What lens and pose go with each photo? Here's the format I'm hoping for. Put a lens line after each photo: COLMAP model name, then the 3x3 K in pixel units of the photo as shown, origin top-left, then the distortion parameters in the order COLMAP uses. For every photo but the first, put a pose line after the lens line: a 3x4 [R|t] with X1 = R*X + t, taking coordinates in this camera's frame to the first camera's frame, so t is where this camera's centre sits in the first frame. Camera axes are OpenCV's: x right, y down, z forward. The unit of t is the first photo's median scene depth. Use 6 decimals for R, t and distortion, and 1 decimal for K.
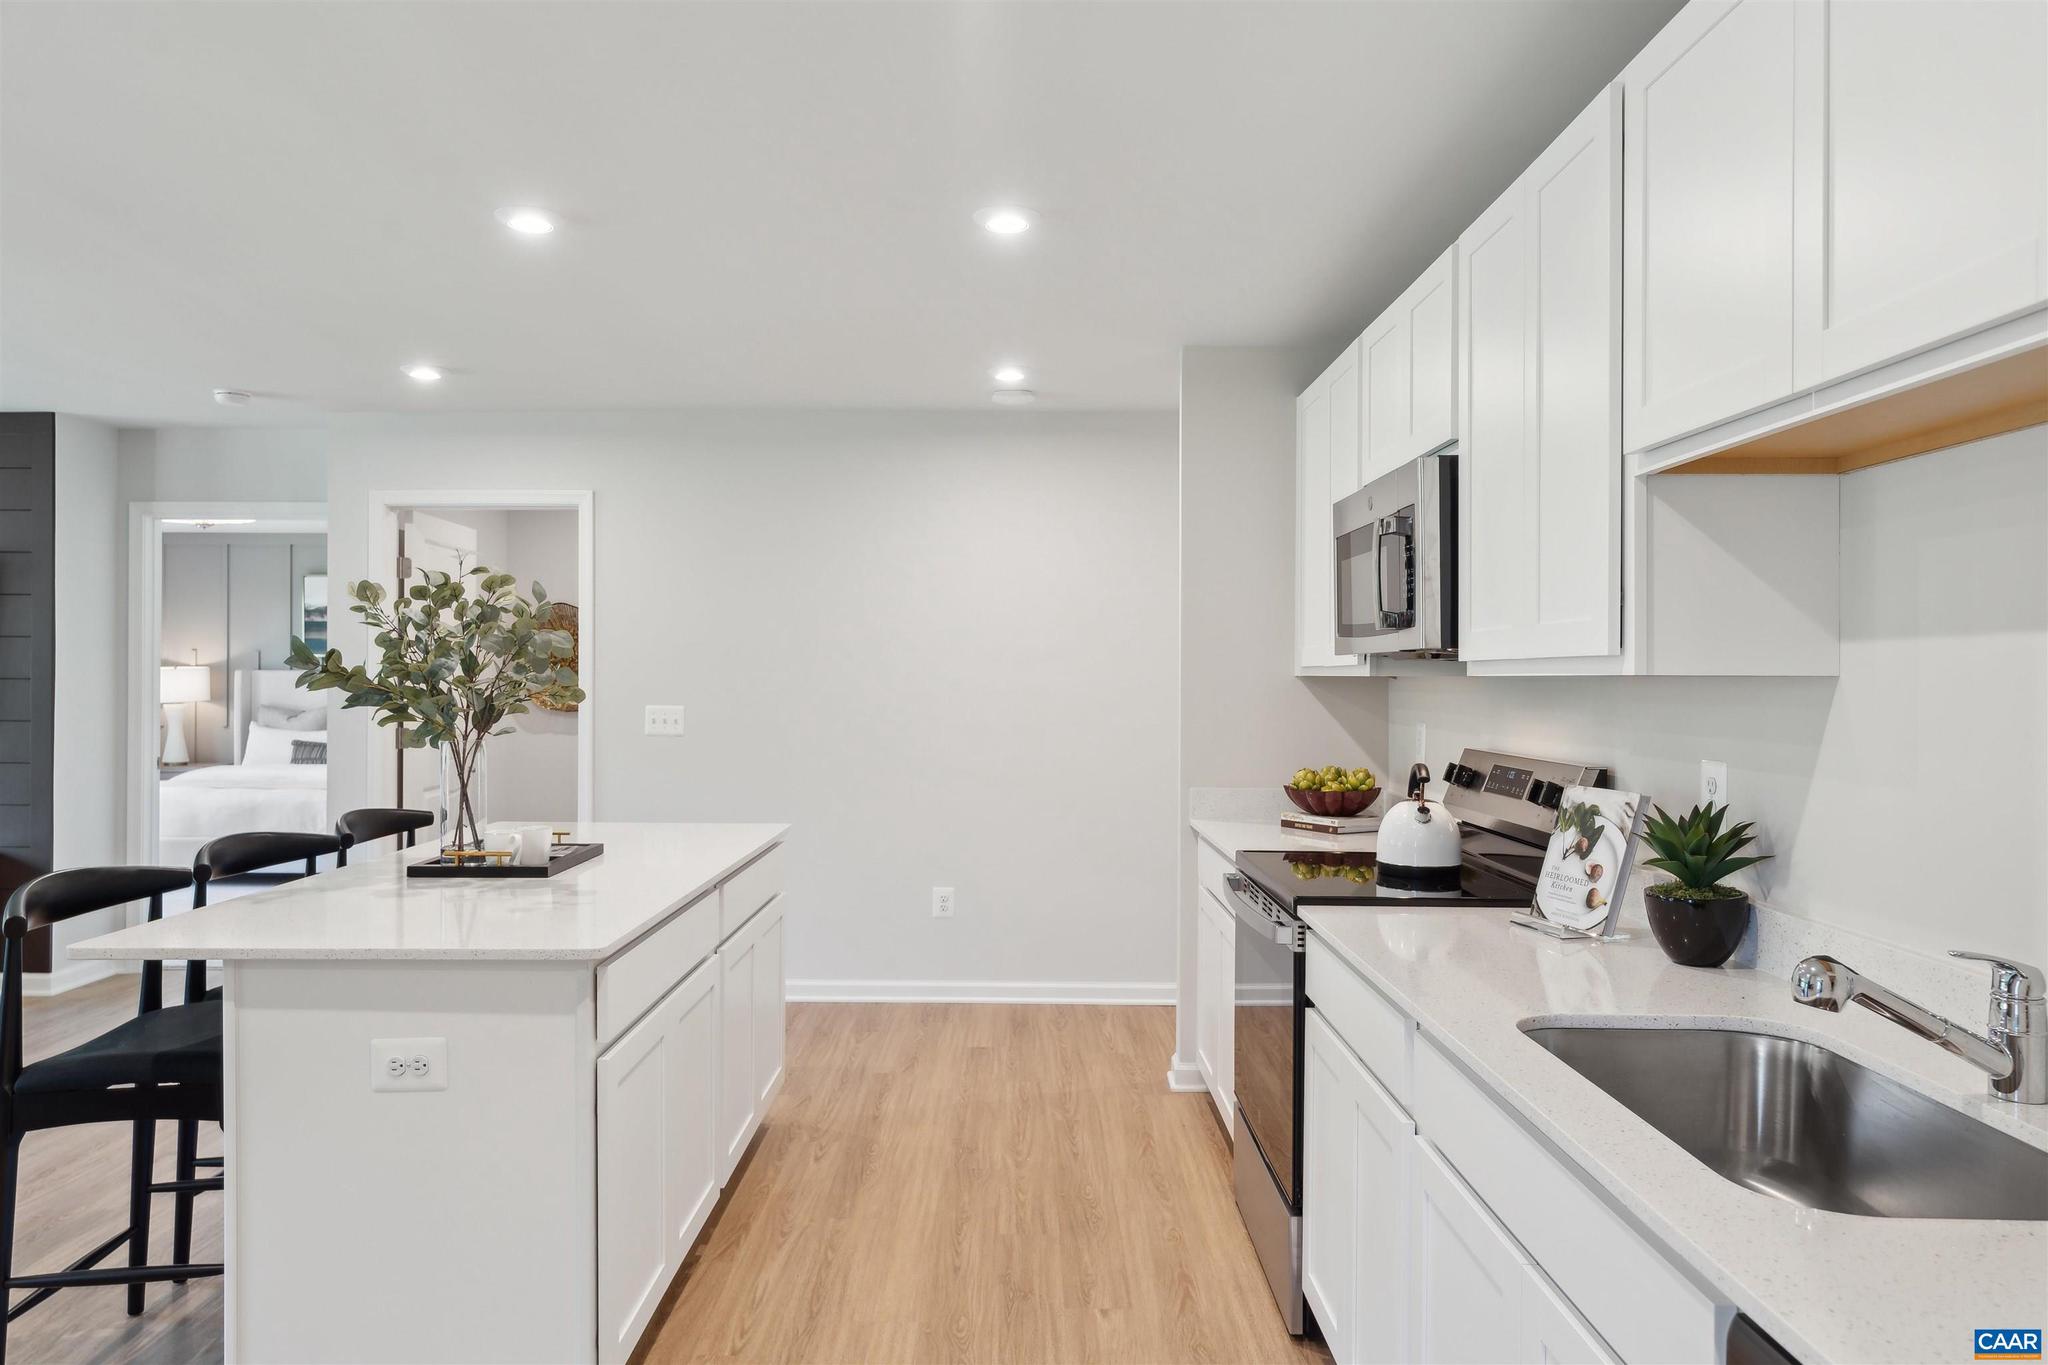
lens RADIAL K [[1358.3, 0, 998.7], [0, 1358.3, 682.2], [0, 0, 1]] dist [-0.001616, -0.001987]
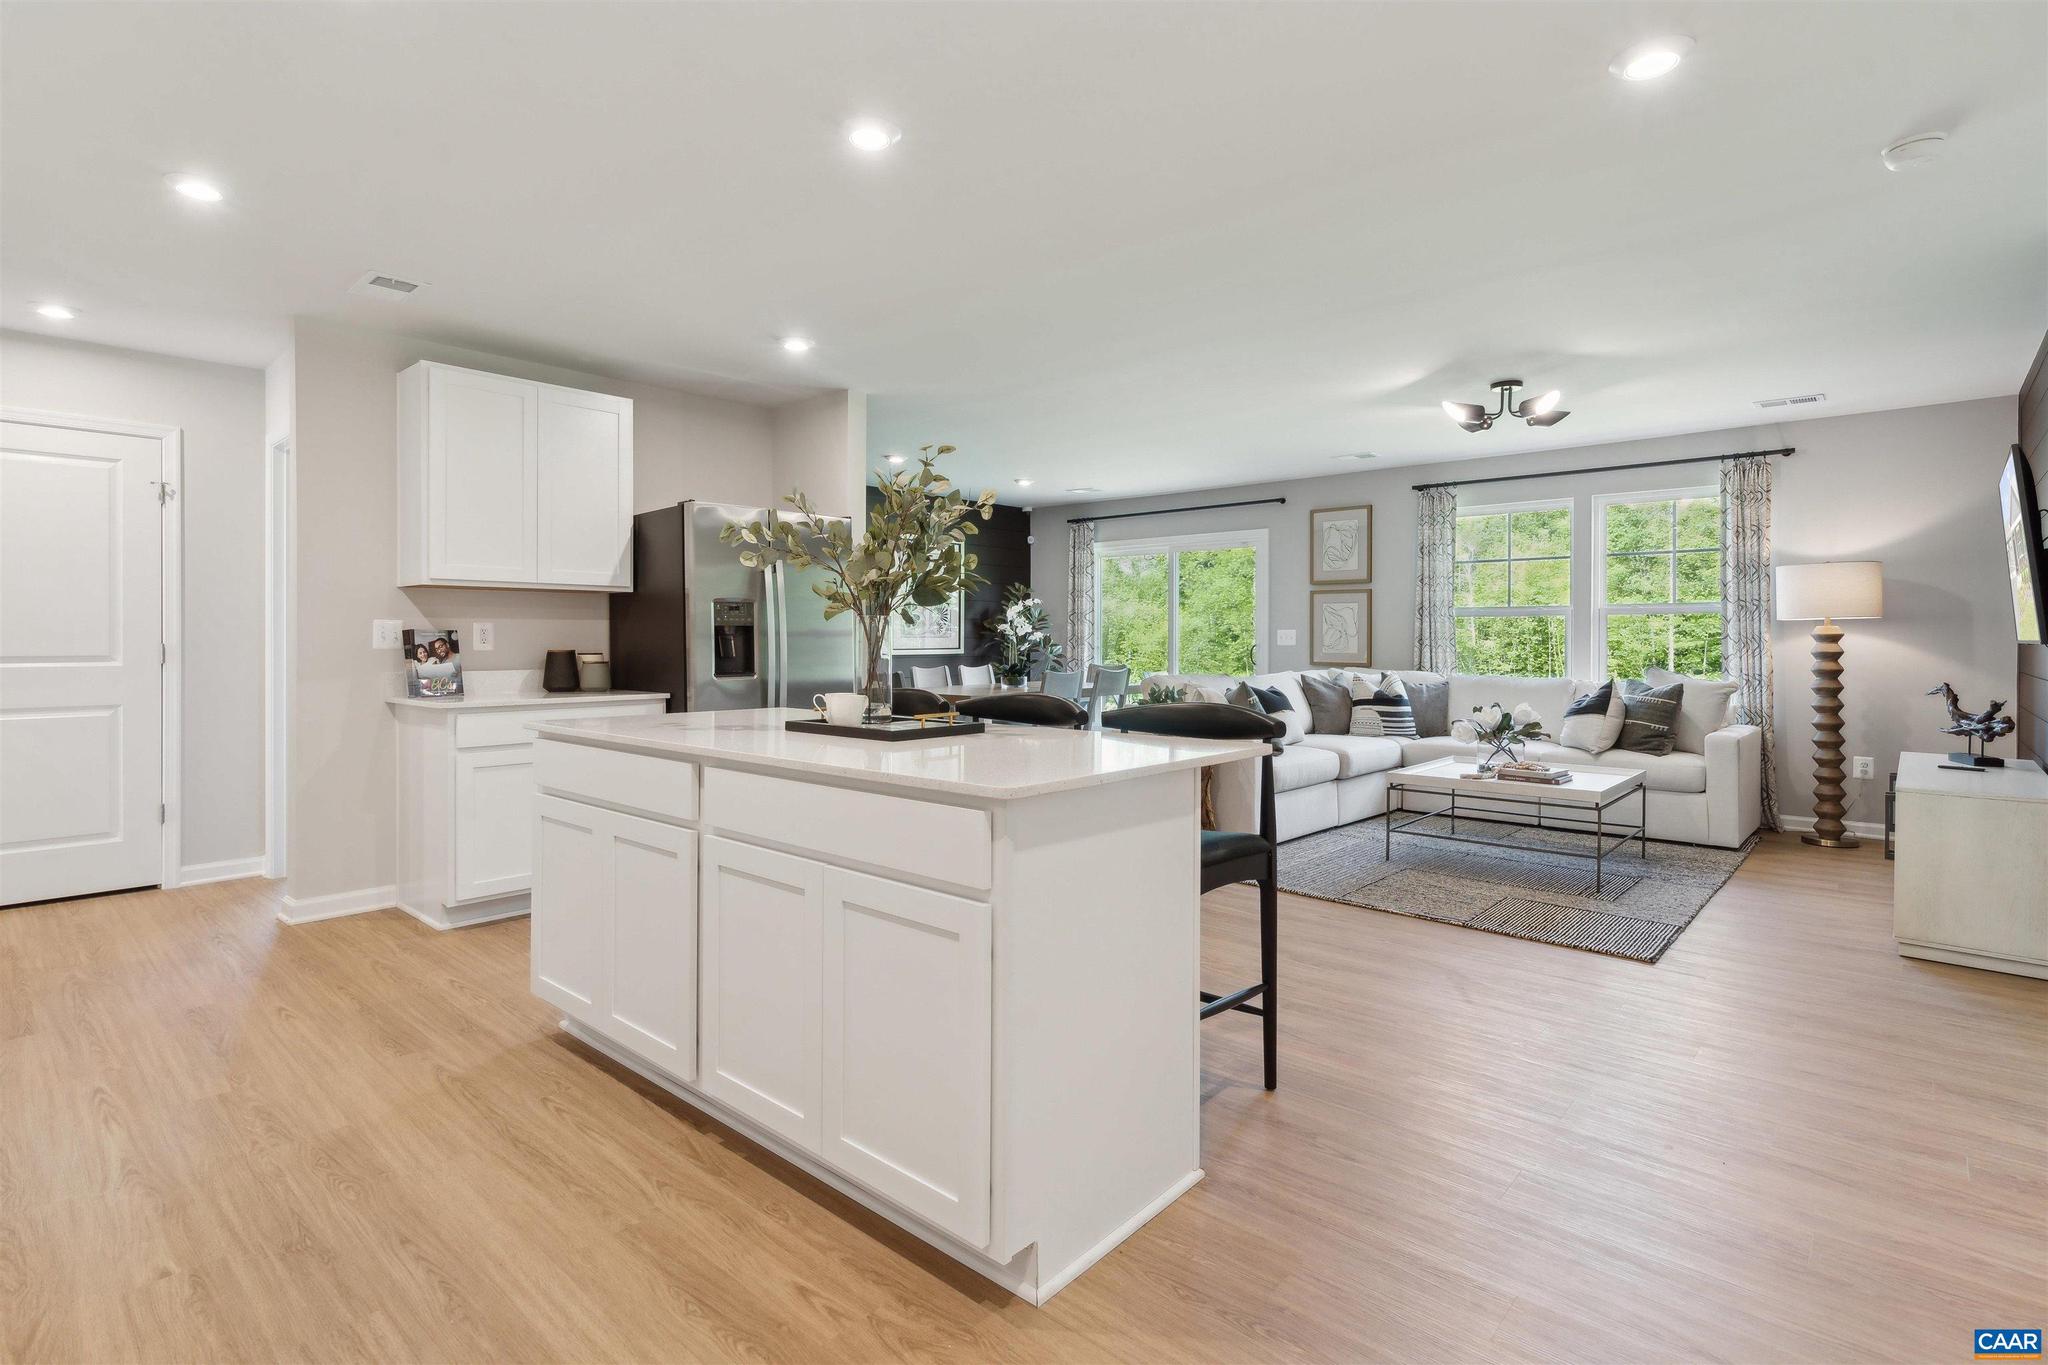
lens RADIAL K [[990.8, 0, 1008.0], [0, 990.8, 642.8], [0, 0, 1]] dist [-0.004449, 0.001185]
pose [[-0.661775, -0.002370, -0.749699, 0.177376], [-0.008504, 0.999954, 0.004345, 0.060602], [0.749654, 0.009250, -0.661765, 1.661317]]
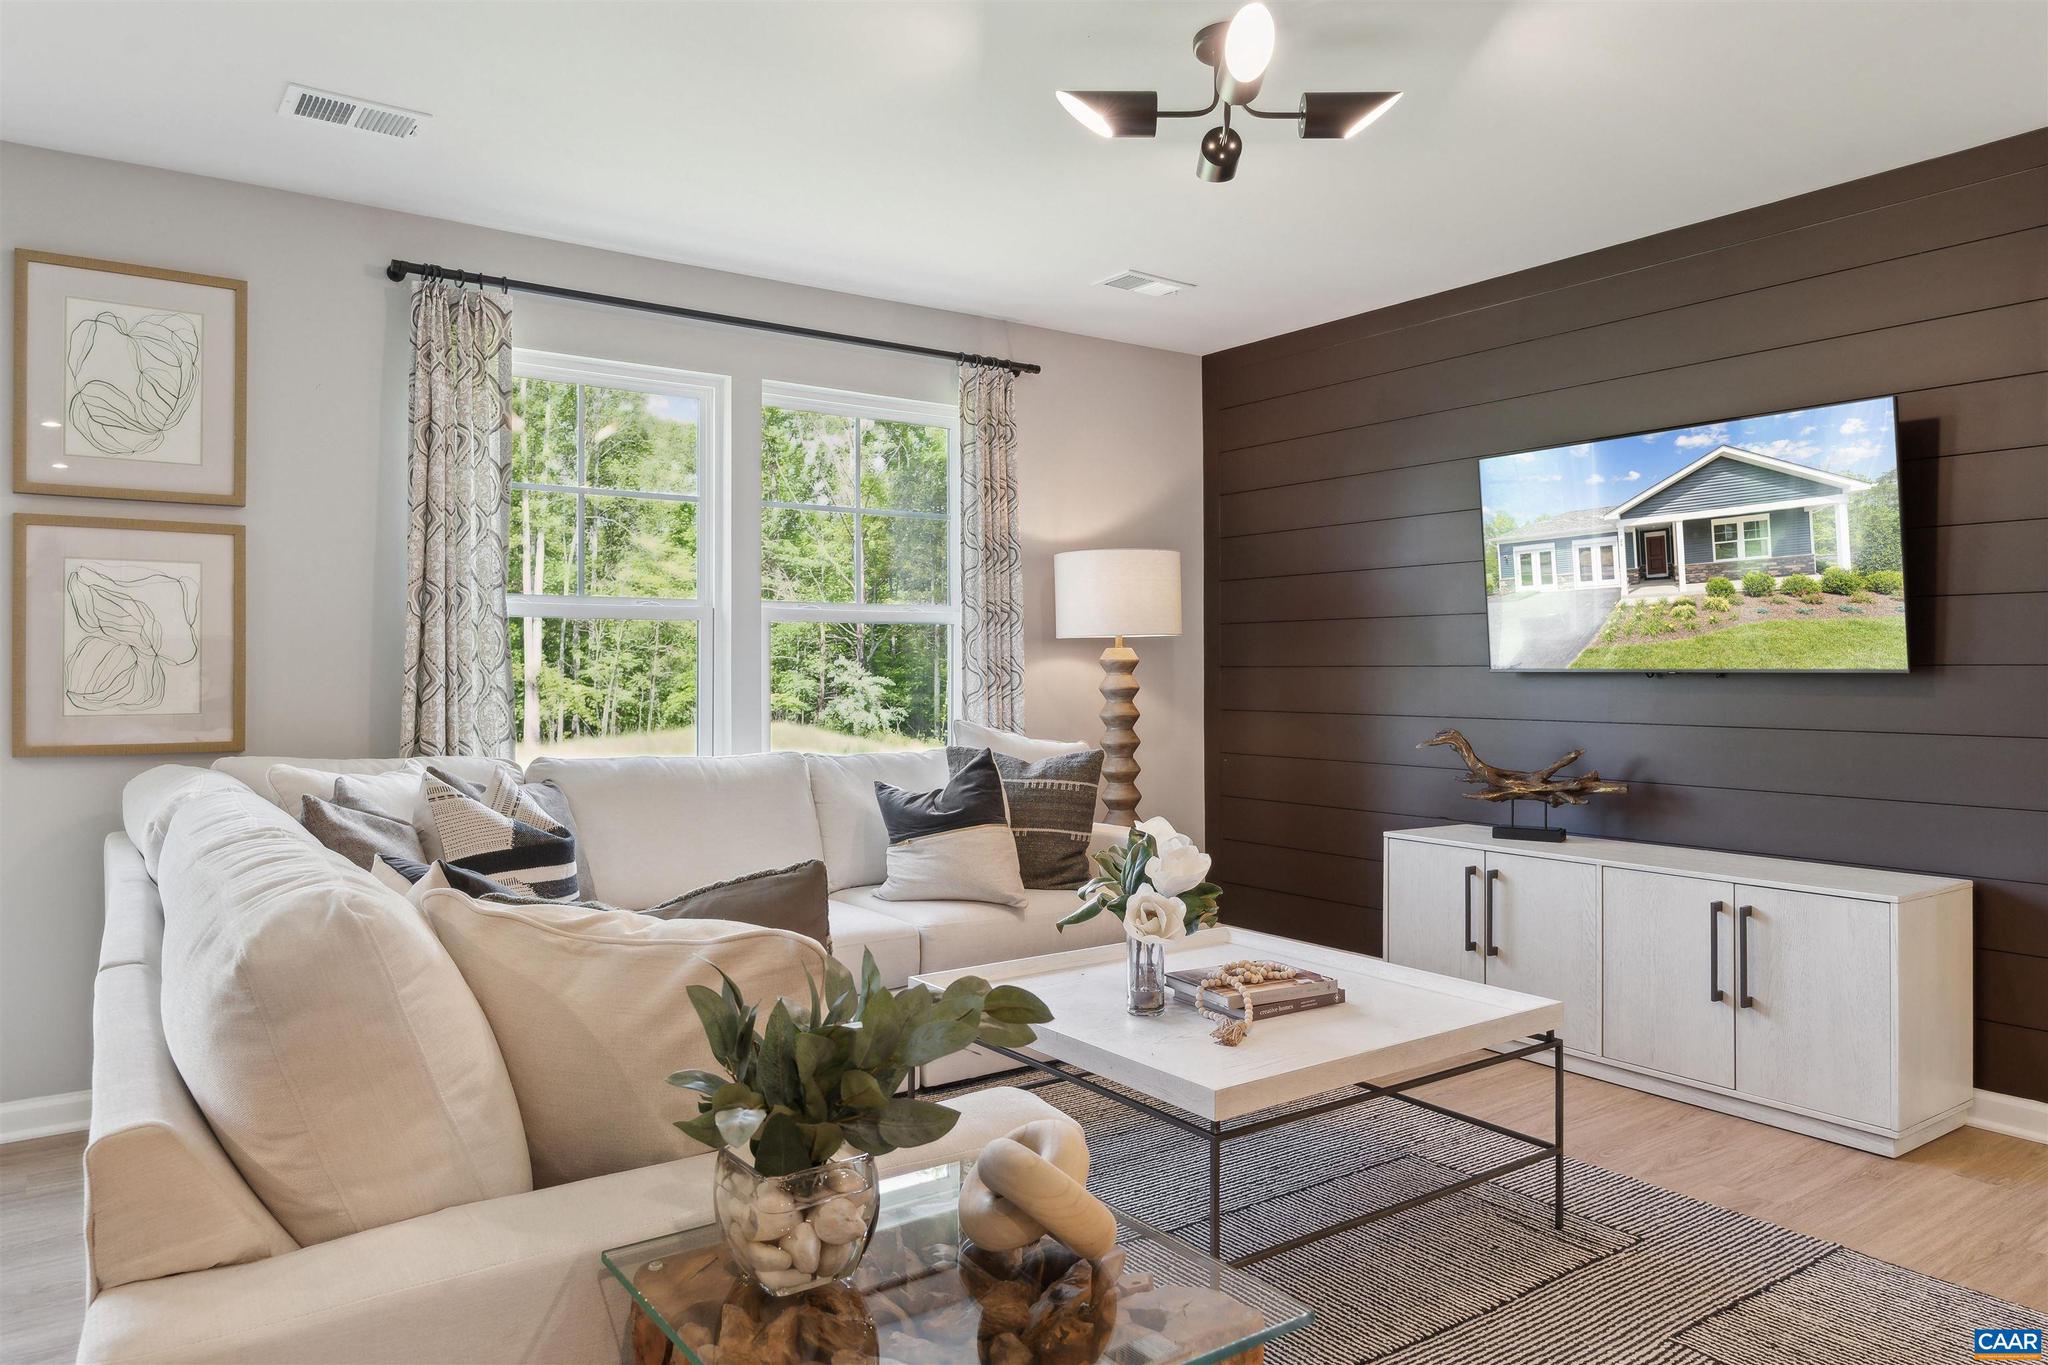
lens RADIAL K [[1333.2, 0, 993.2], [0, 1333.2, 677.4], [0, 0, 1]] dist [-0.002742, -0.002284]
pose [[0.589160, -0.002907, -0.808012, -0.962427], [0.002563, 0.999995, -0.001729, 0.062315], [0.808013, -0.001052, 0.589164, 0.559037]]
